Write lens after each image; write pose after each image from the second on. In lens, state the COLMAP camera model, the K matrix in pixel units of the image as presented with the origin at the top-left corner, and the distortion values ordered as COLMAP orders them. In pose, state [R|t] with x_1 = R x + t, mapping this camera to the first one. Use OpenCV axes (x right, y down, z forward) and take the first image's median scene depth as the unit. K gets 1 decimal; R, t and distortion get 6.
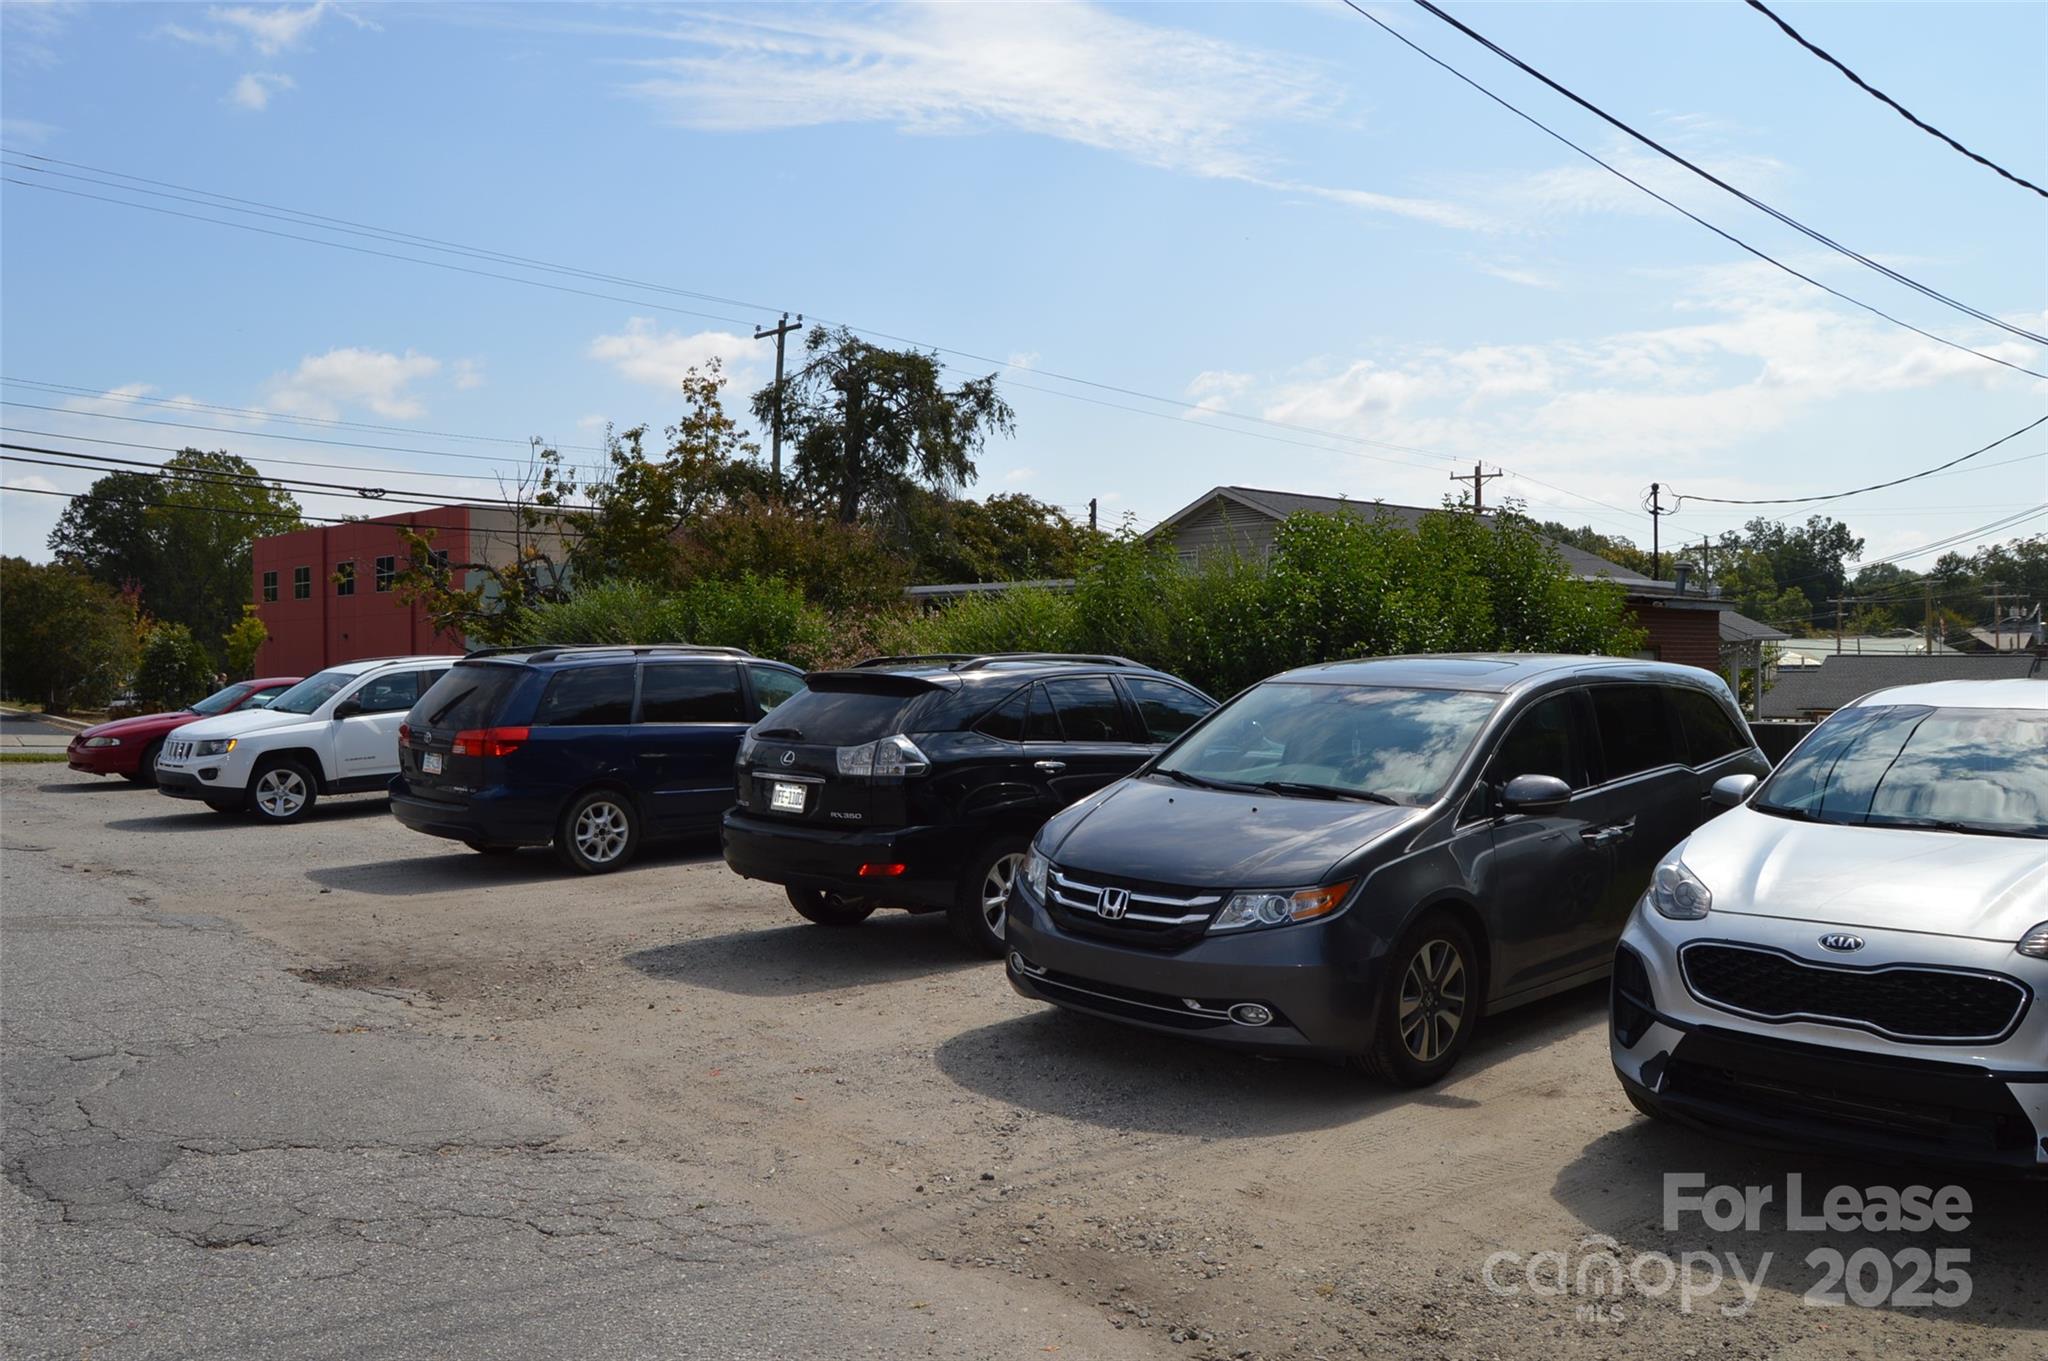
lens RADIAL K [[1598.5, 0, 1022.7], [0, 1598.5, 691.8], [0, 0, 1]] dist [-0.079571, 0.028406]
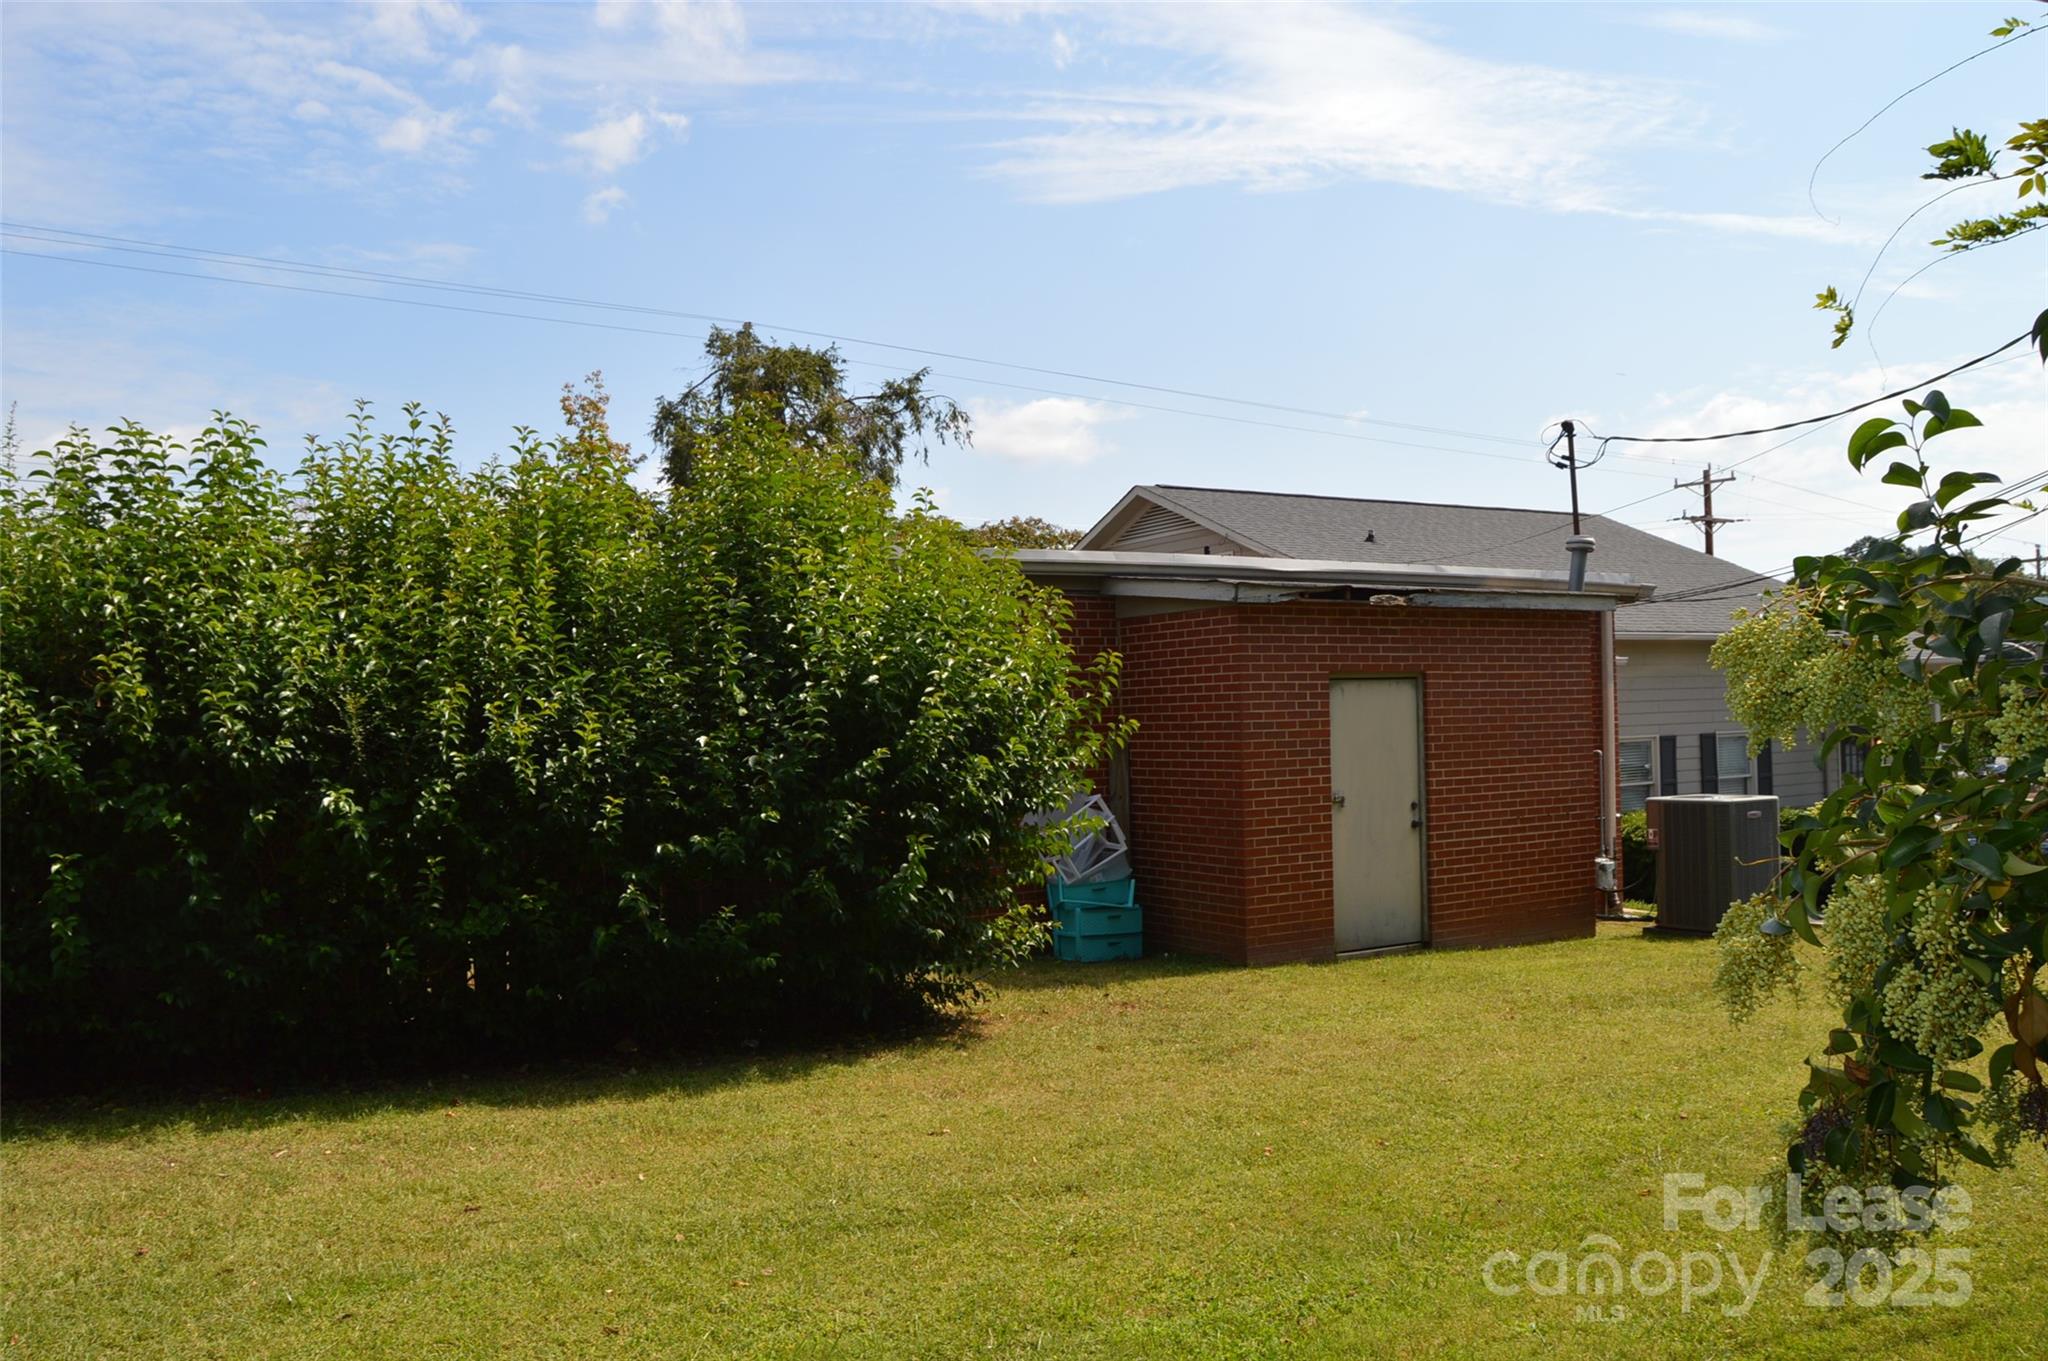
lens RADIAL K [[1598.5, 0, 1027.3], [0, 1598.5, 684.2], [0, 0, 1]] dist [-0.079571, 0.028406]
pose [[0.976150, -0.024795, -0.215675, 0.212001], [0.016161, 0.998999, -0.041702, -0.001360], [0.216493, 0.037222, 0.975574, 0.216151]]
